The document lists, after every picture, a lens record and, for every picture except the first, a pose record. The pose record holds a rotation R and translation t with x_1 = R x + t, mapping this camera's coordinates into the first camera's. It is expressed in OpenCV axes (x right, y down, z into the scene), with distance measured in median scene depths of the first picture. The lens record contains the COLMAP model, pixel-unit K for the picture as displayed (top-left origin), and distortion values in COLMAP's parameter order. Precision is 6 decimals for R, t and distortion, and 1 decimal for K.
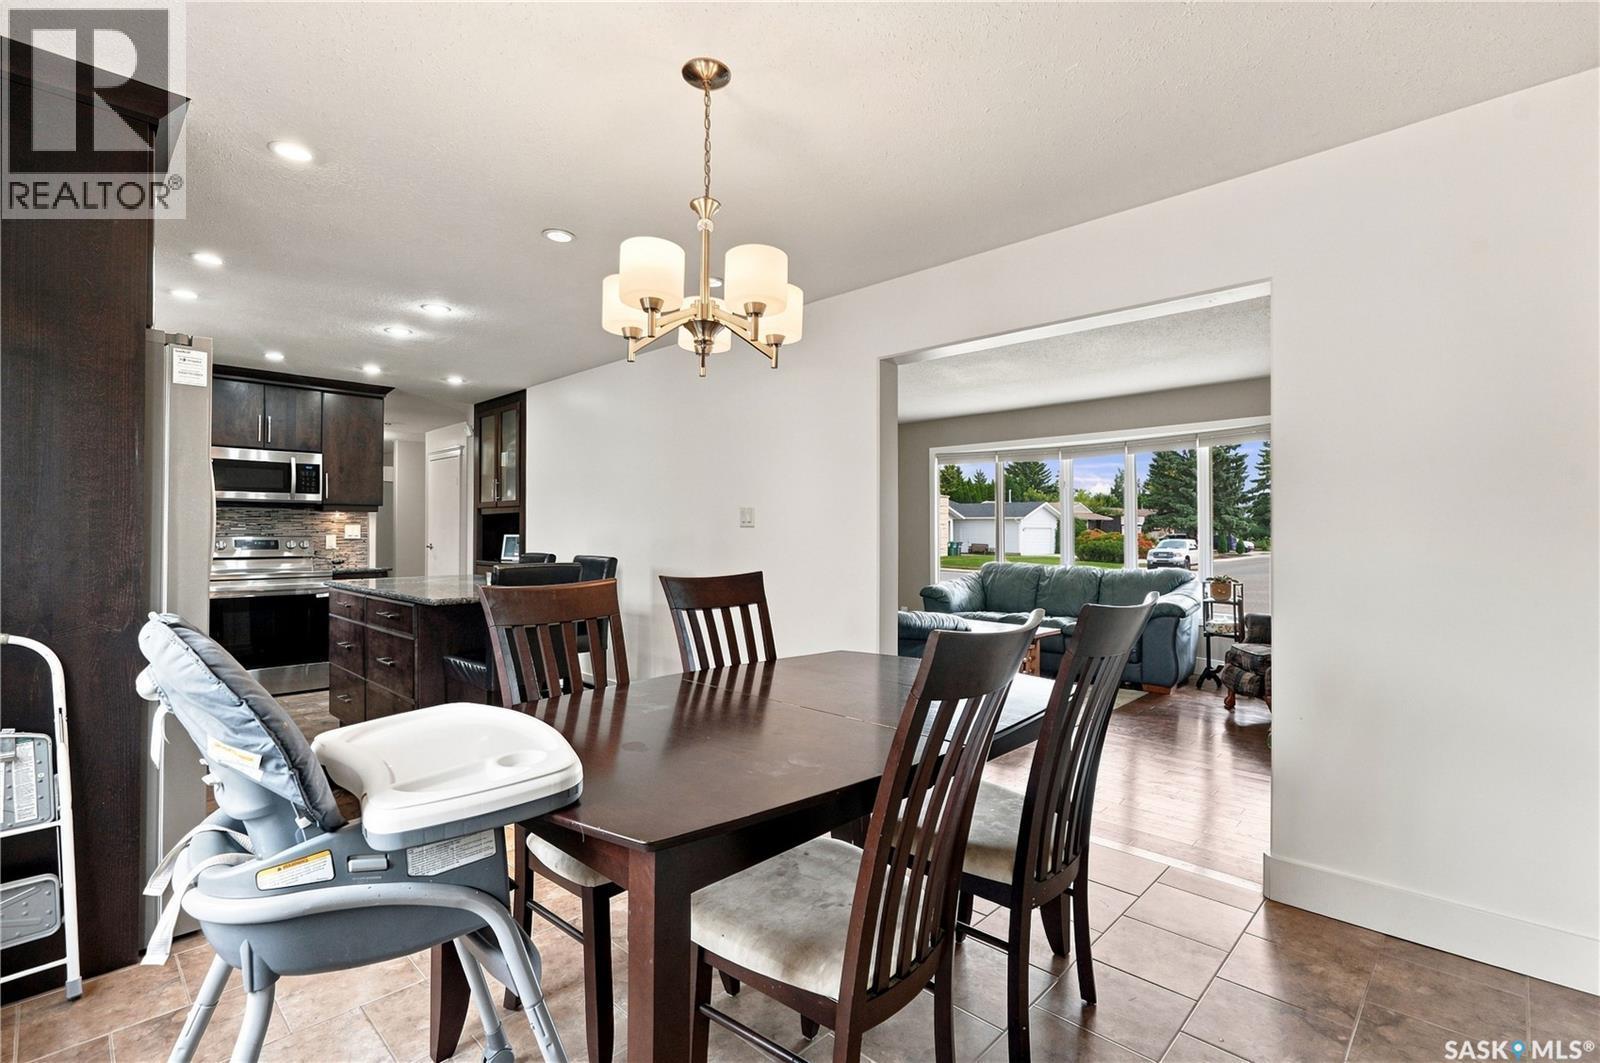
lens RADIAL K [[735.5, 0, 799.4], [0, 735.5, 529.4], [0, 0, 1]] dist [0.000053, -0.000011]
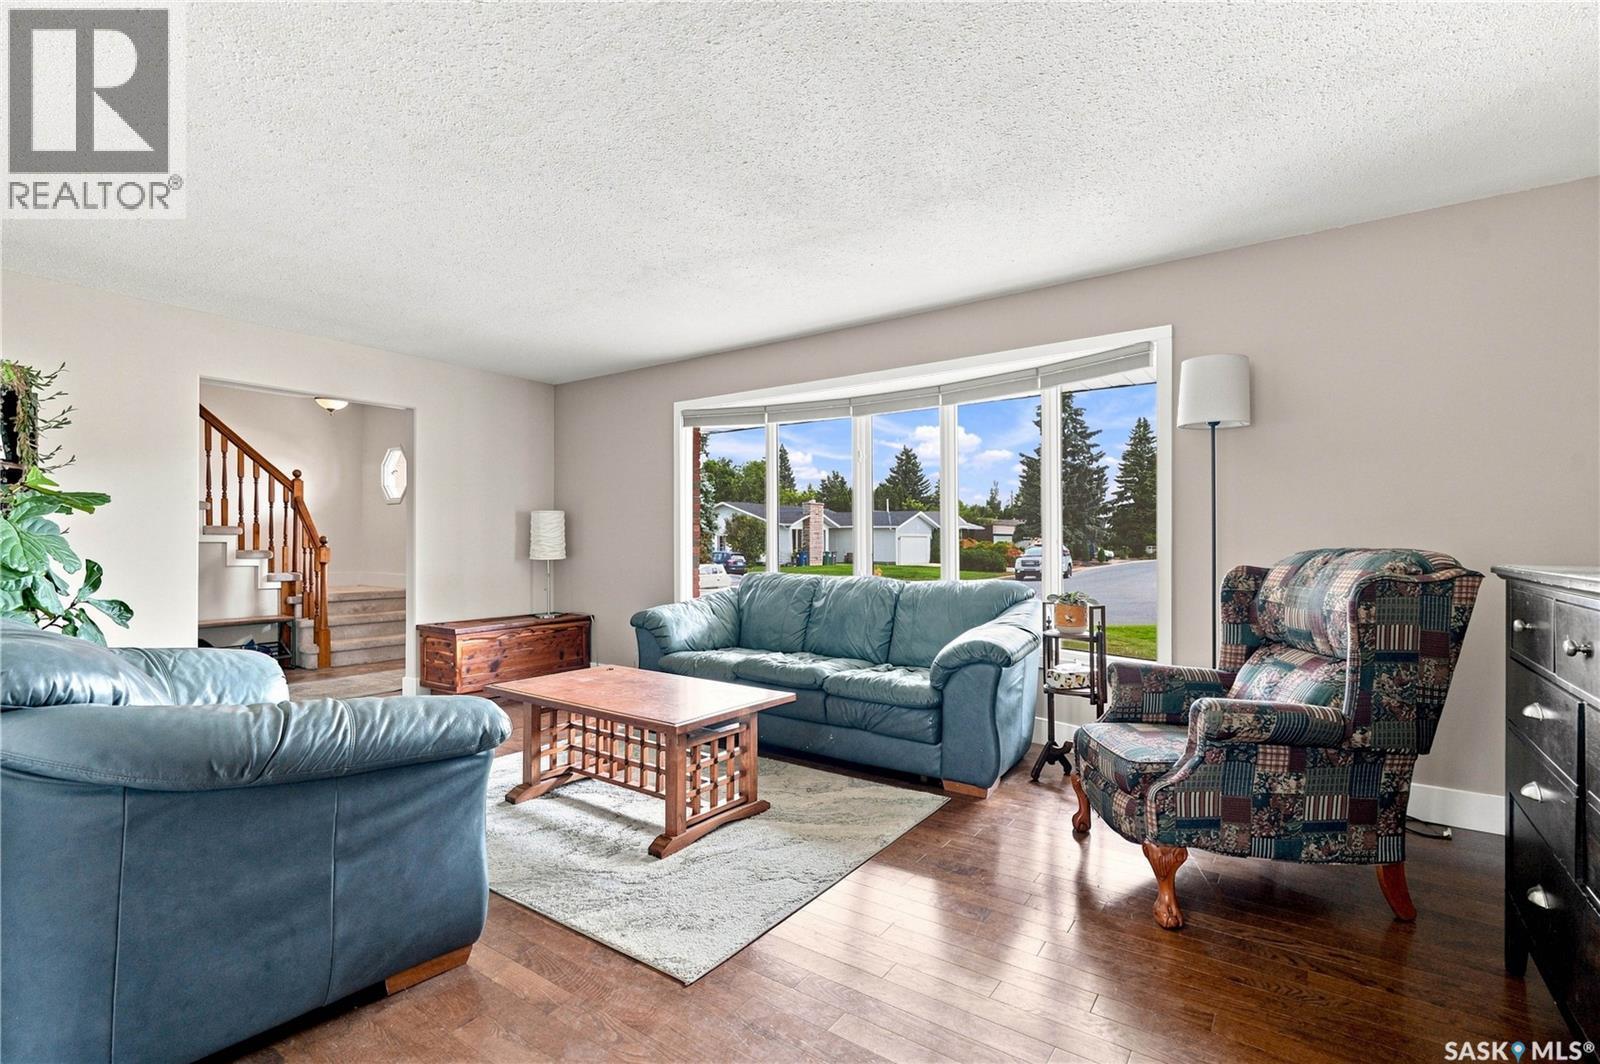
lens RADIAL K [[744.4, 0, 798.9], [0, 744.4, 546.4], [0, 0, 1]] dist [0.000508, 0.000035]
pose [[0.988181, -0.001369, 0.153287, 0.232589], [-0.000040, 0.999958, 0.009186, 0.018016], [-0.153293, -0.009083, 0.988139, 0.386948]]
